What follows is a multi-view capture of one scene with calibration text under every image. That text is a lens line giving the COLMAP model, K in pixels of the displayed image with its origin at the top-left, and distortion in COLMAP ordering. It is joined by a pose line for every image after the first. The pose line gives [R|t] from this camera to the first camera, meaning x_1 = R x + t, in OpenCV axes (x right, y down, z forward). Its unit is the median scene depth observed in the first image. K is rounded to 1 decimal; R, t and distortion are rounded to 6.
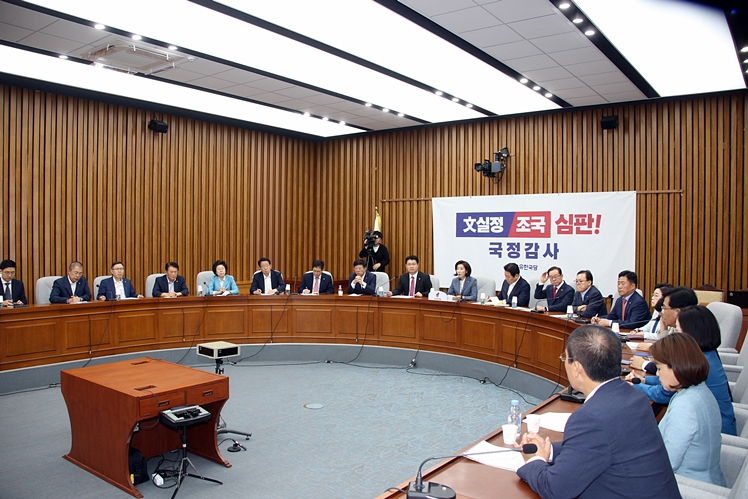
lens RADIAL K [[603.2, 0, 371.1], [0, 603.2, 251.3], [0, 0, 1]] dist [-0.134113, 0.046530]
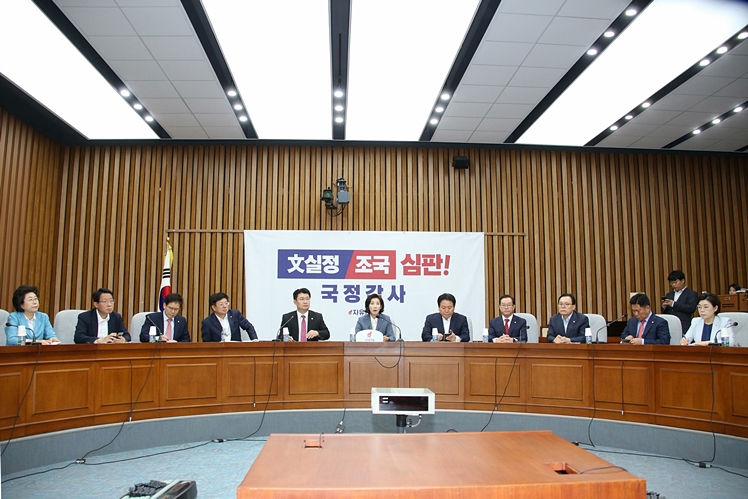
lens RADIAL K [[603.2, 0, 367.1], [0, 603.2, 250.7], [0, 0, 1]] dist [-0.134113, 0.046530]
pose [[0.766863, 0.071143, 0.637856, -0.318285], [0.018134, 0.991039, -0.132336, 0.054384], [-0.641555, 0.113051, 0.758701, 0.316019]]
